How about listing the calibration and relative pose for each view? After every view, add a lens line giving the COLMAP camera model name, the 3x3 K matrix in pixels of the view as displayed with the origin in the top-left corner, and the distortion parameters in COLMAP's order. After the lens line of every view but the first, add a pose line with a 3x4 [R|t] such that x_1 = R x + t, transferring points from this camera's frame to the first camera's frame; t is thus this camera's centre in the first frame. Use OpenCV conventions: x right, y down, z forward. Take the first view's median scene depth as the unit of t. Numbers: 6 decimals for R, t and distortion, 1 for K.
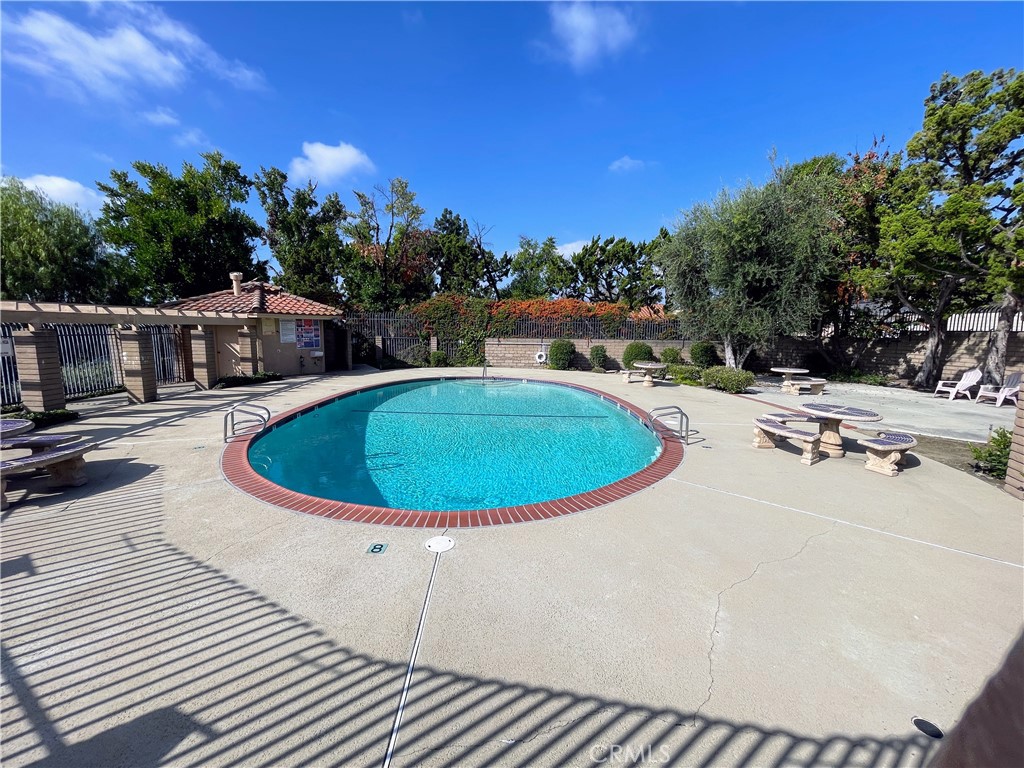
lens RADIAL K [[413.3, 0, 507.8], [0, 413.3, 382.4], [0, 0, 1]] dist [-0.001208, -0.000338]
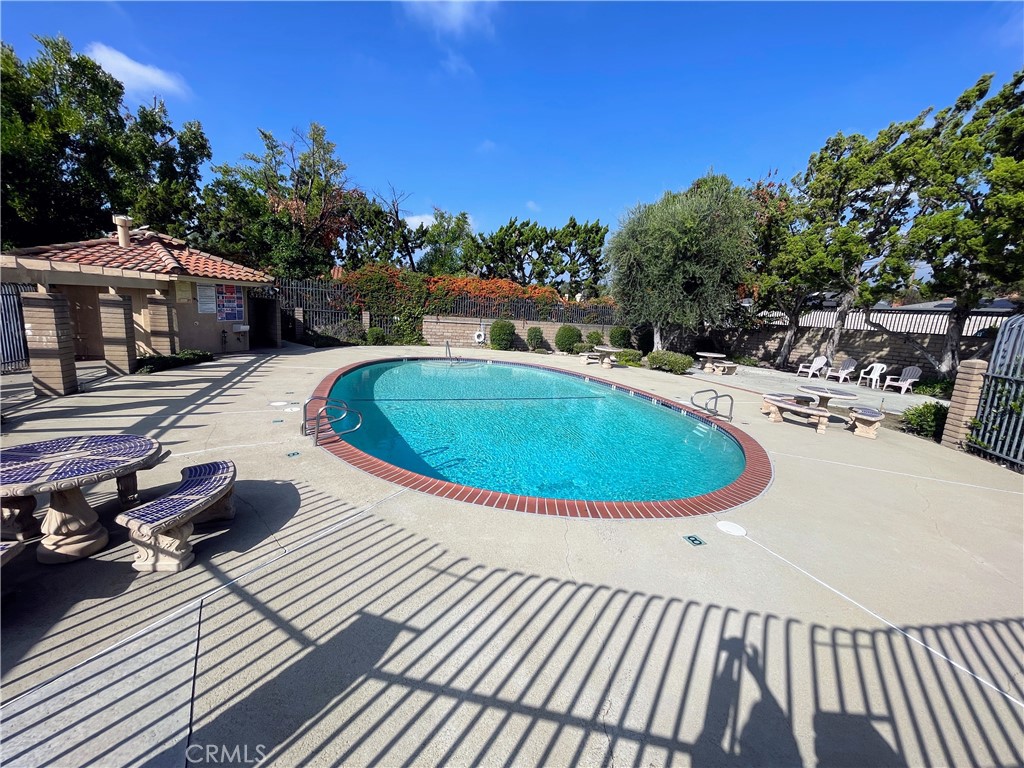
lens RADIAL K [[413.3, 0, 507.8], [0, 413.3, 382.4], [0, 0, 1]] dist [-0.001208, -0.000338]
pose [[0.942395, -0.013051, 0.334248, -0.245403], [-0.006871, 0.998272, 0.058352, -0.012731], [-0.334433, -0.057287, 0.940677, 0.042528]]
